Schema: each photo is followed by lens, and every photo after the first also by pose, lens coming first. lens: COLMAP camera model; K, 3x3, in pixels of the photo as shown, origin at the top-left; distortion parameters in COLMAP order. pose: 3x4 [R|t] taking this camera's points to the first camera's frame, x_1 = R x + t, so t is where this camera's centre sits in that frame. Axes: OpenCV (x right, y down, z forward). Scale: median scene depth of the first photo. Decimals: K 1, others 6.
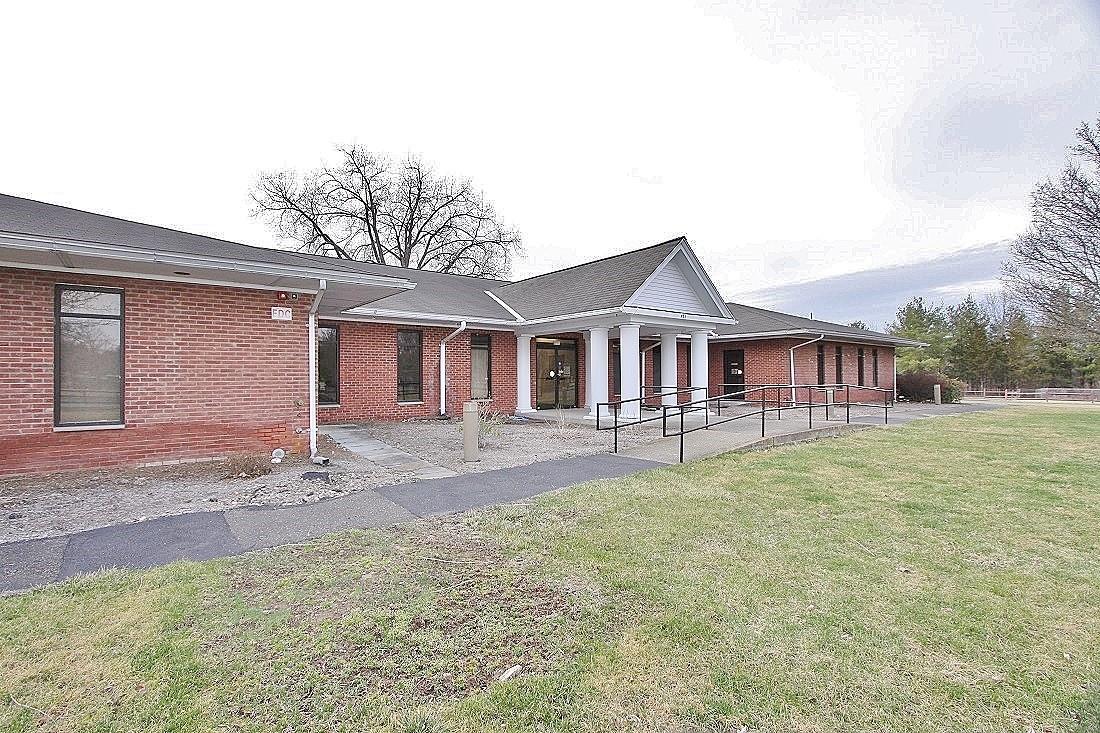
lens RADIAL K [[502.6, 0, 547.2], [0, 502.6, 371.5], [0, 0, 1]] dist [-0.002213, 0.000976]
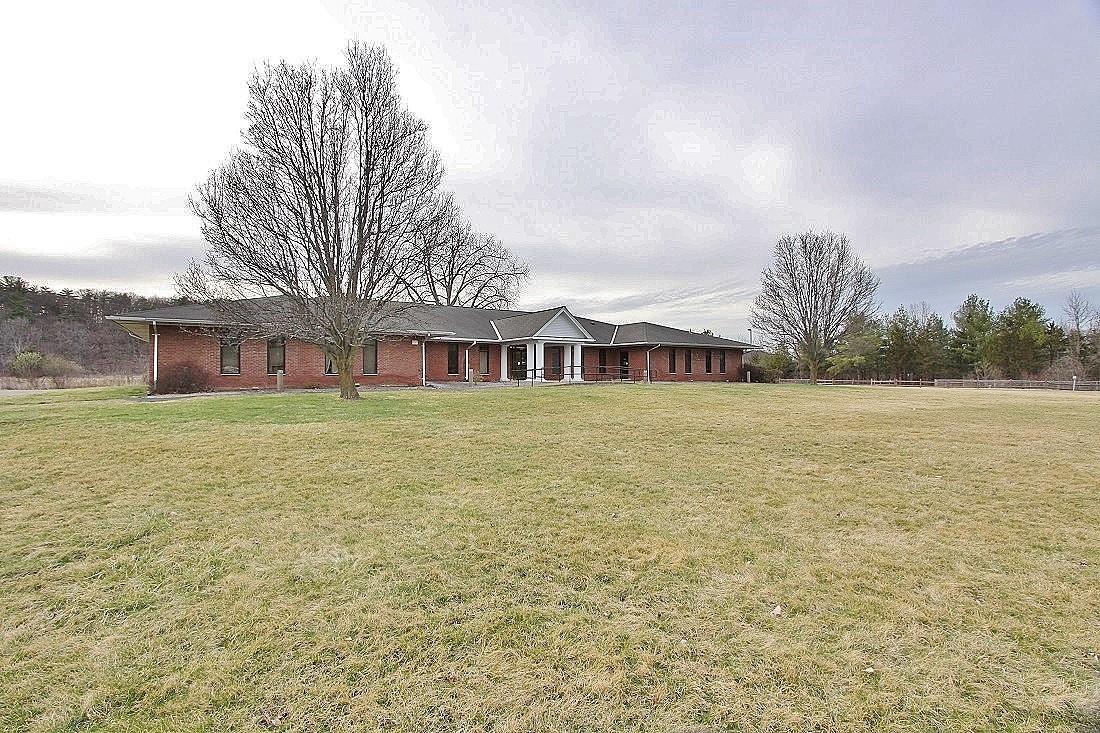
lens RADIAL K [[502.6, 0, 547.2], [0, 502.6, 371.5], [0, 0, 1]] dist [-0.002213, 0.000976]
pose [[0.996974, 0.004417, -0.077609, 0.297434], [-0.003936, 0.999972, 0.006347, 0.025667], [0.077635, -0.006022, 0.996964, -1.116047]]
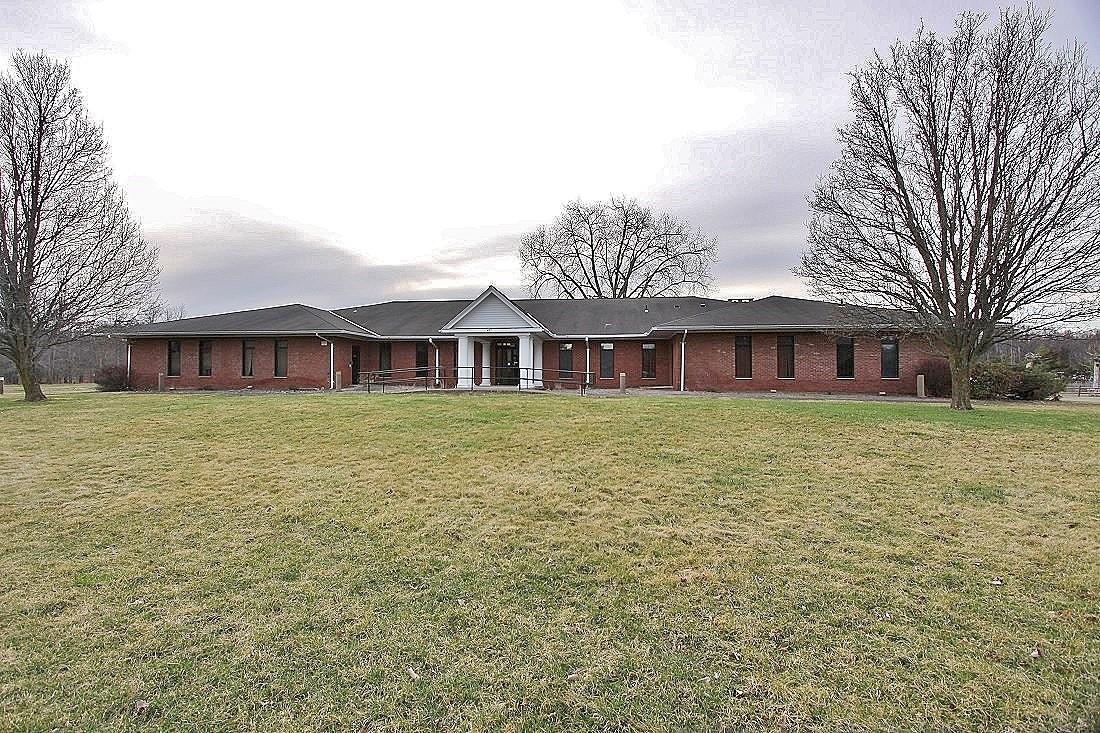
lens RADIAL K [[504.9, 0, 545.8], [0, 504.9, 364.9], [0, 0, 1]] dist [0.000747, -0.000005]
pose [[0.691402, -0.010154, -0.722399, 1.330960], [0.000800, 0.999911, -0.013289, 0.029679], [0.722469, 0.008610, 0.691349, -0.077330]]
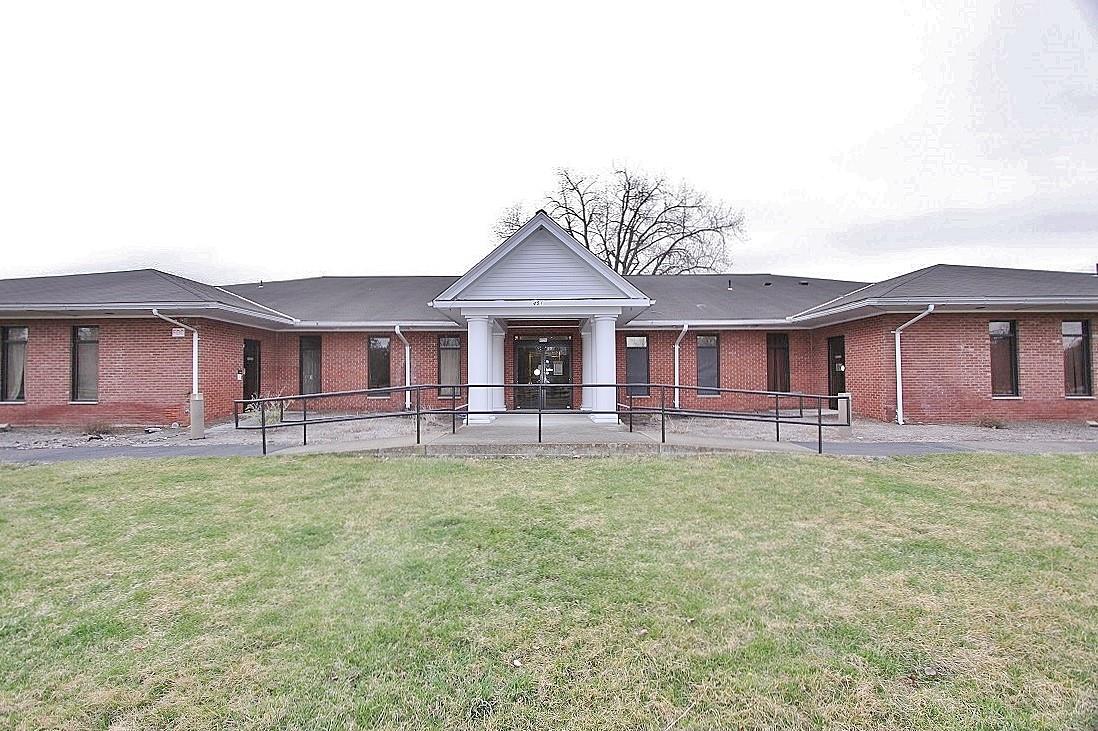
lens RADIAL K [[501.7, 0, 546.2], [0, 501.7, 370.5], [0, 0, 1]] dist [-0.002213, 0.000976]
pose [[0.776360, -0.009773, -0.630214, 0.638774], [0.007085, 0.999952, -0.006779, 0.008138], [0.630250, 0.000798, 0.776392, 0.268131]]
